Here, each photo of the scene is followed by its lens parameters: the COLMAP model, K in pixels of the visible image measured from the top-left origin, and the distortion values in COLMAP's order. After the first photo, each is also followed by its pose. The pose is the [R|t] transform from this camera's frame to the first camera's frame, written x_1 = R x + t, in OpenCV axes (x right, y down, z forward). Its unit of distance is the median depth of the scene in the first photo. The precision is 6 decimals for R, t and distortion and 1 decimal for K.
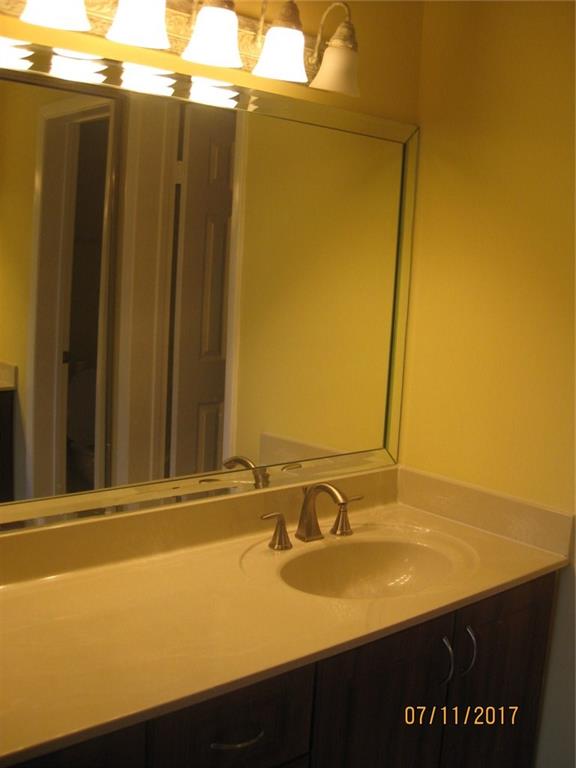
lens RADIAL K [[855.7, 0, 288.0], [0, 855.7, 384.0], [0, 0, 1]] dist [-0.156691, 0.140058]
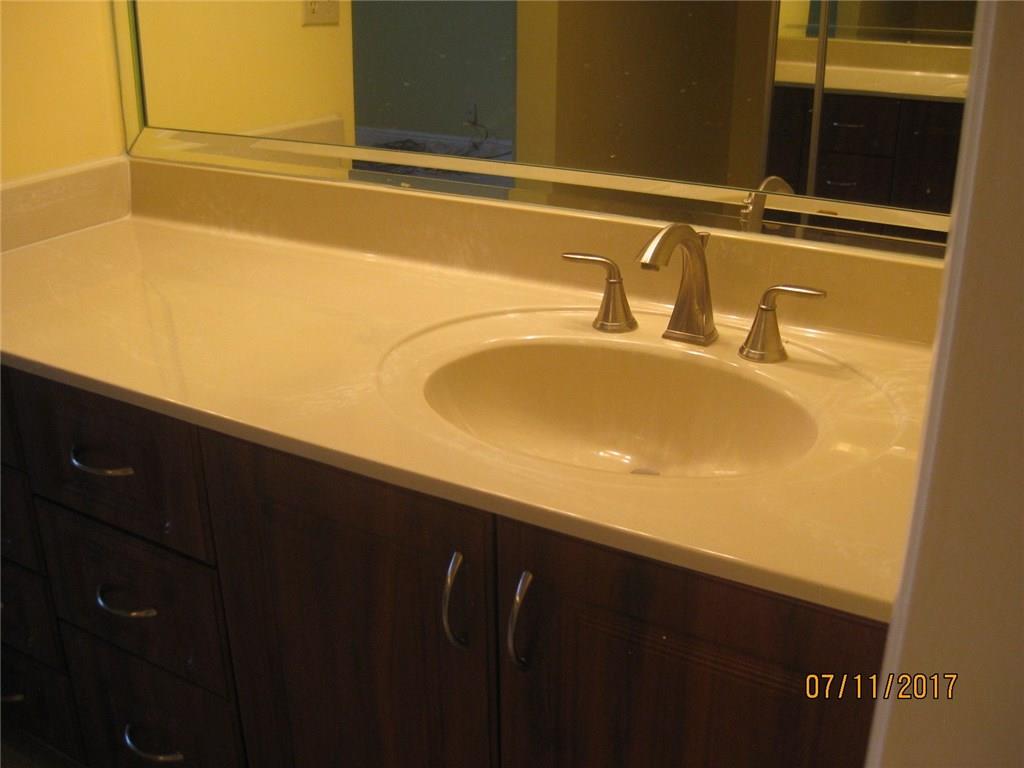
lens RADIAL K [[1140.9, 0, 512.0], [0, 1140.9, 384.0], [0, 0, 1]] dist [-0.156691, 0.140058]
pose [[0.280927, 0.329028, -0.901566, 0.633277], [-0.090708, 0.944294, 0.316357, -0.003001], [0.955433, -0.007094, 0.295123, 0.691056]]
